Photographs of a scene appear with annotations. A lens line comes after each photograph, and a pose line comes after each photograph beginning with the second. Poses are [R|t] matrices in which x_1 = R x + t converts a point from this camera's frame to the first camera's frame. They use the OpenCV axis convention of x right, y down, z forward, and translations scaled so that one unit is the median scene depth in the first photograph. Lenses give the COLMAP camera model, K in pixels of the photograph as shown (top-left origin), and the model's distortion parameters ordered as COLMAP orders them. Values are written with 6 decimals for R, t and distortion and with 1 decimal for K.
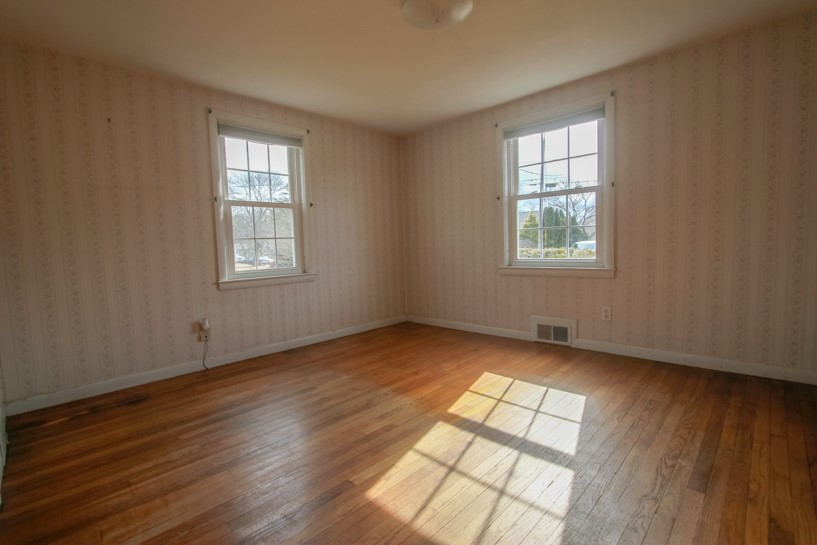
lens RADIAL K [[373.9, 0, 409.4], [0, 373.9, 271.3], [0, 0, 1]] dist [-0.015102, 0.000333]
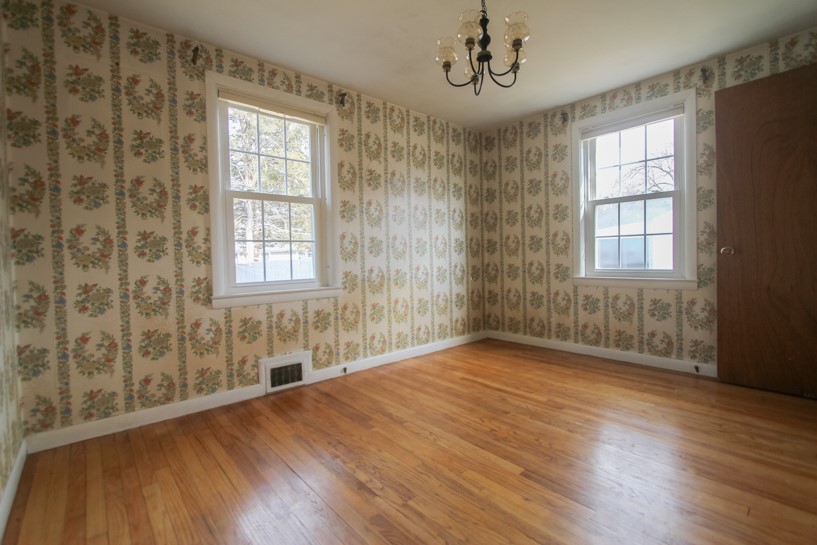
lens RADIAL K [[380.4, 0, 408.3], [0, 380.4, 266.1], [0, 0, 1]] dist [-0.011949, -0.000169]
pose [[-0.076567, 0.063575, -0.995036, 0.652602], [-0.046110, 0.996672, 0.067228, -0.063429], [0.995998, 0.051028, -0.073381, 0.635484]]
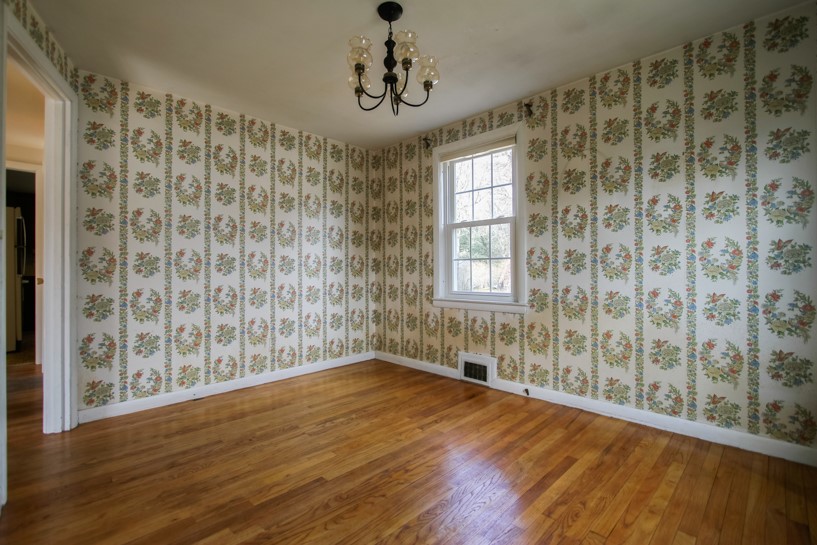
lens RADIAL K [[373.9, 0, 409.4], [0, 373.9, 271.3], [0, 0, 1]] dist [-0.015102, 0.000333]
pose [[-0.999216, 0.037807, 0.011744, 0.615815], [0.038500, 0.997091, 0.065785, -0.064889], [-0.009223, 0.066186, -0.997765, 0.672362]]
